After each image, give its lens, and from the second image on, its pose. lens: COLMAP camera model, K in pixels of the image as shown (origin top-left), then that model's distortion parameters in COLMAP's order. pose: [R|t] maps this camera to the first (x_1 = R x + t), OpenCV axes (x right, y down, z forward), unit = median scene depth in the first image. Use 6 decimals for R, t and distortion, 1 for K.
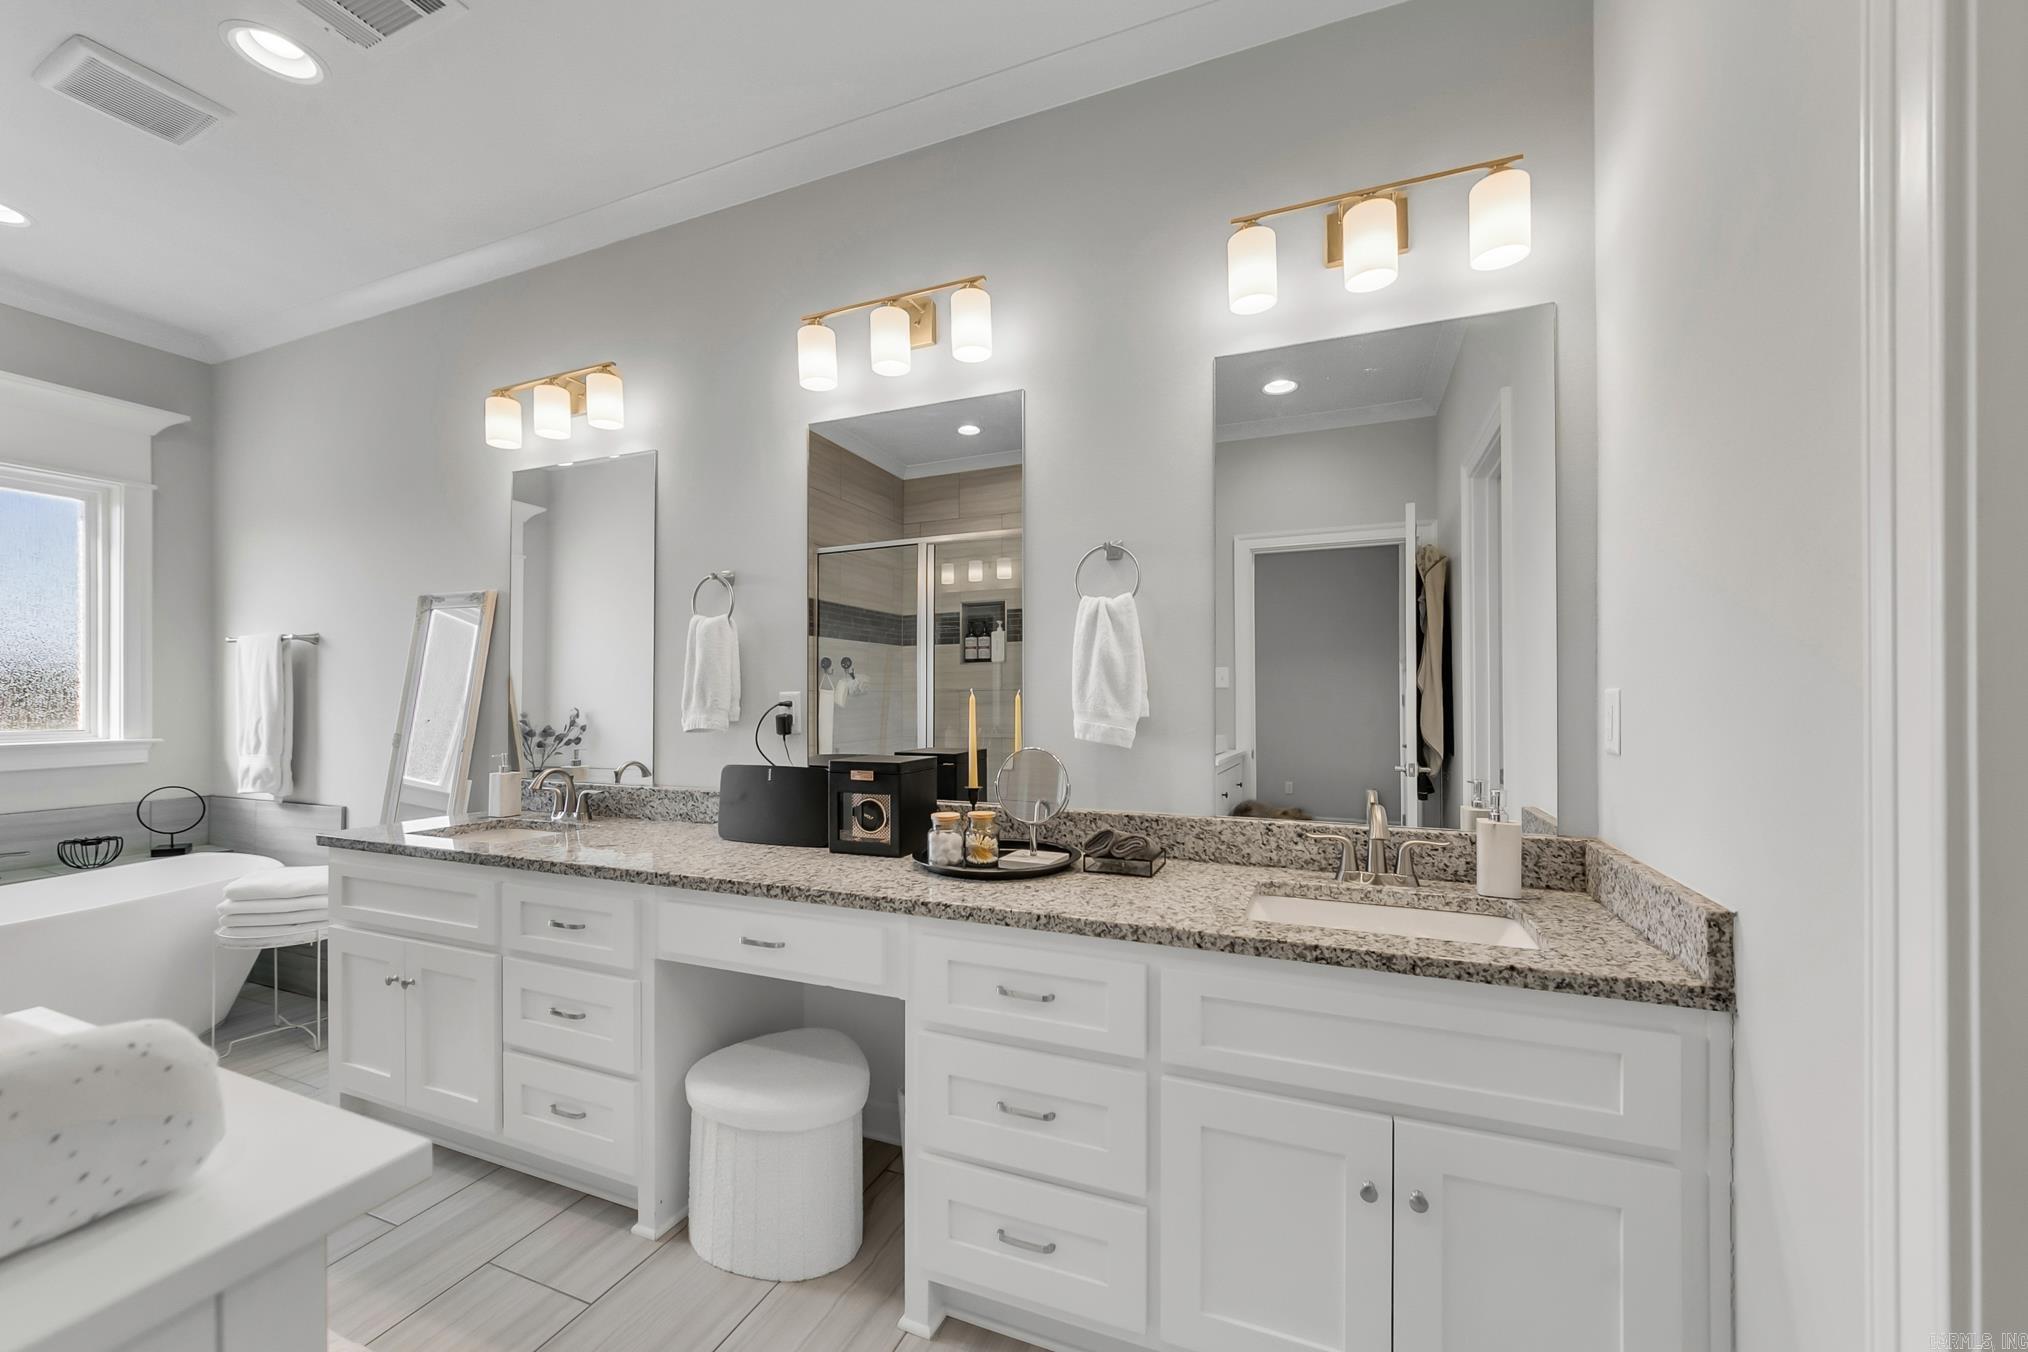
lens RADIAL K [[790.2, 0, 974.2], [0, 790.2, 698.2], [0, 0, 1]] dist [0.003038, 0.000454]
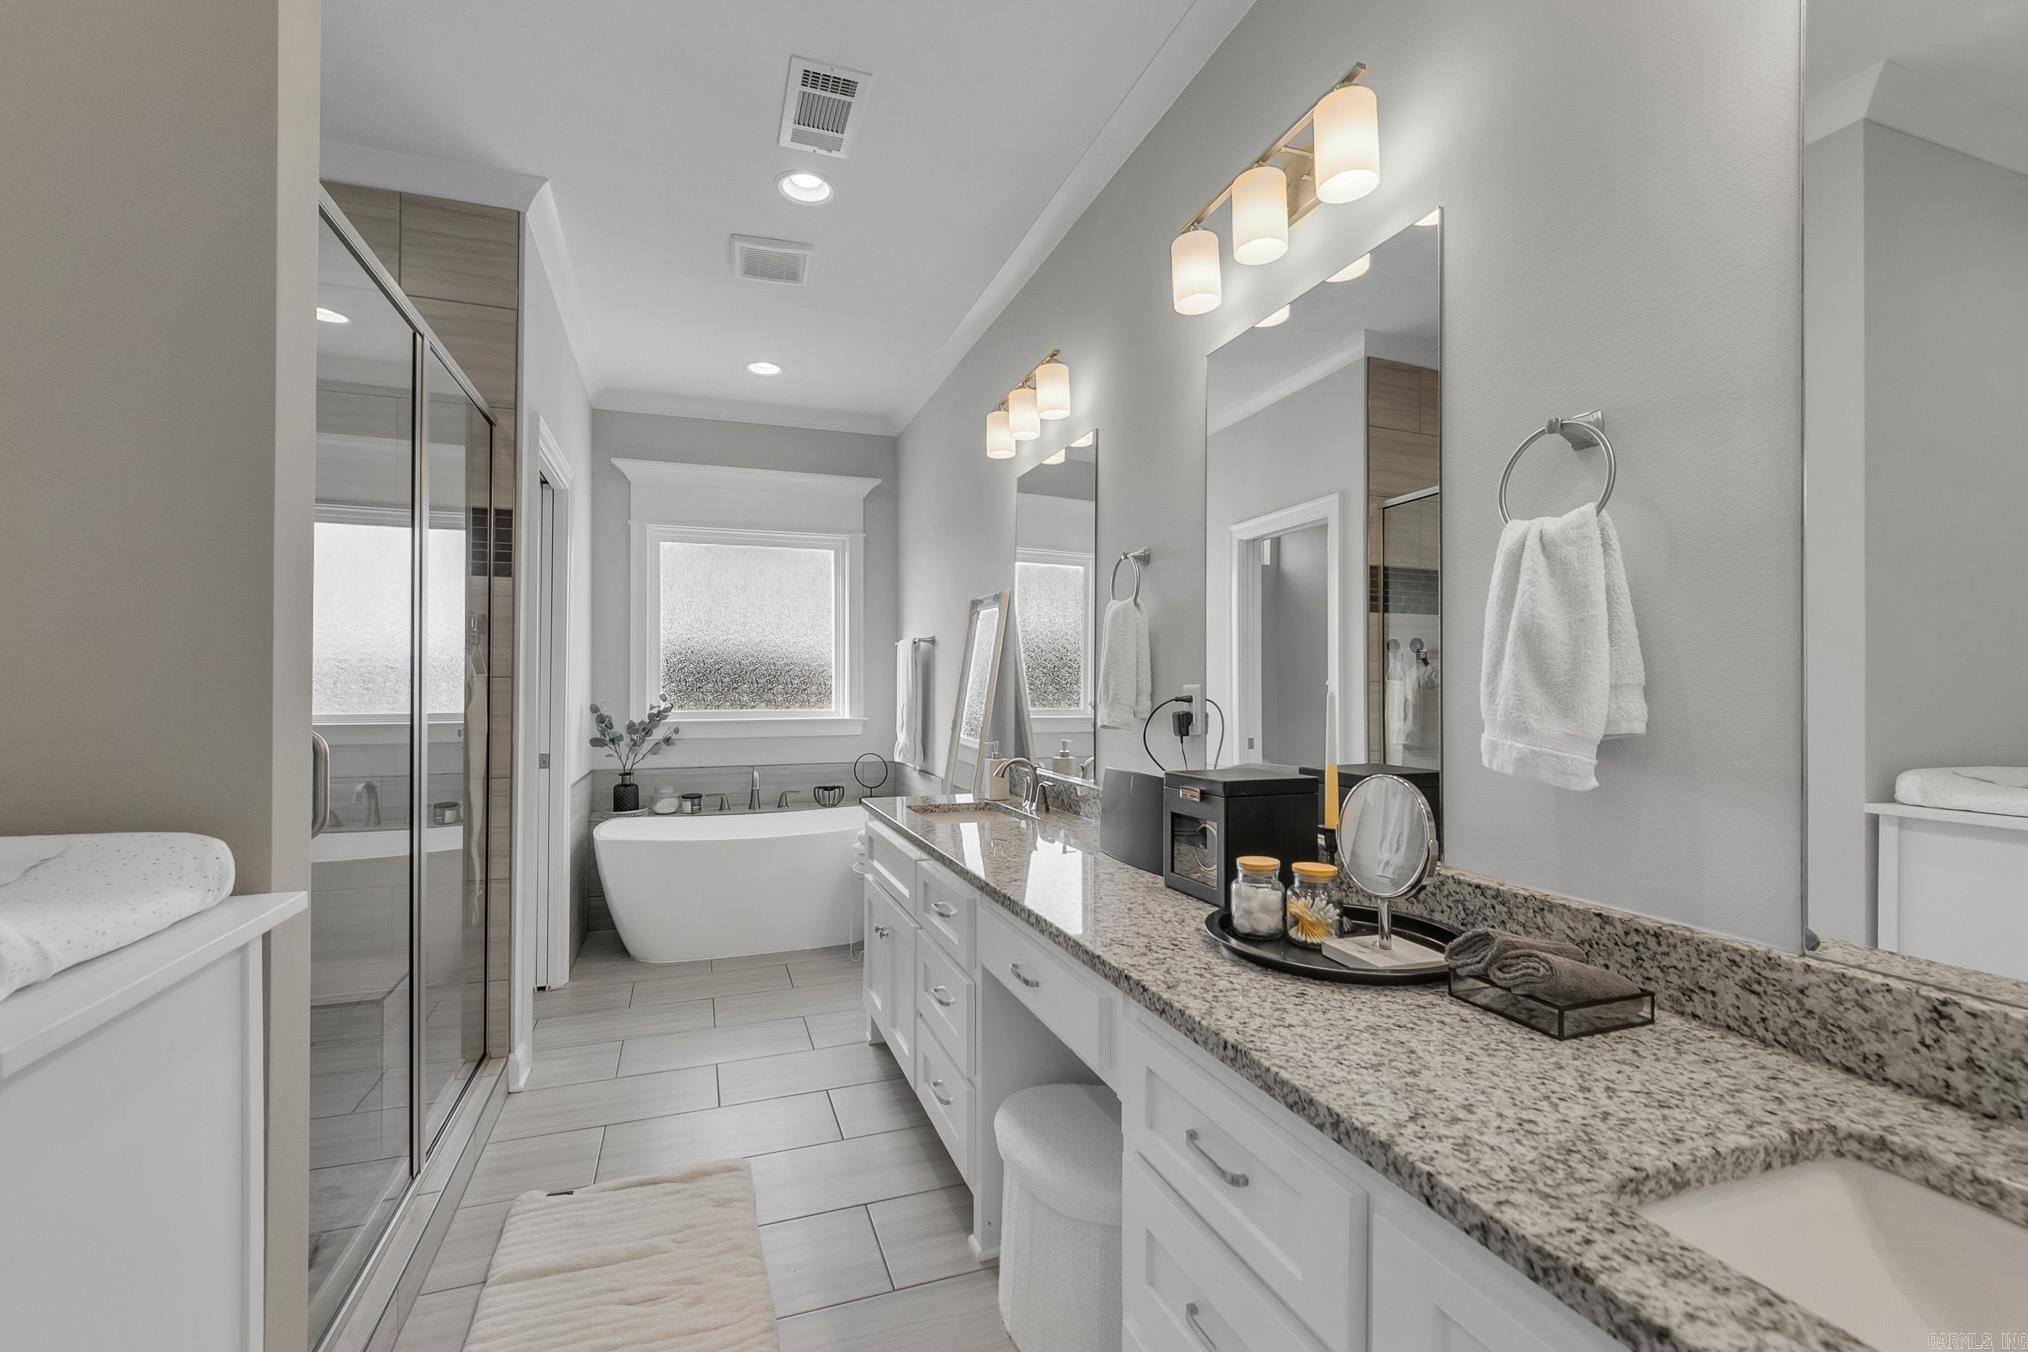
lens RADIAL K [[845.0, 0, 1017.1], [0, 845.0, 684.8], [0, 0, 1]] dist [0.003735, -0.000217]
pose [[0.681972, 0.000144, -0.731379, 0.351284], [-0.002016, 0.999997, -0.001683, -0.007263], [0.731376, 0.002622, 0.681969, 0.315152]]
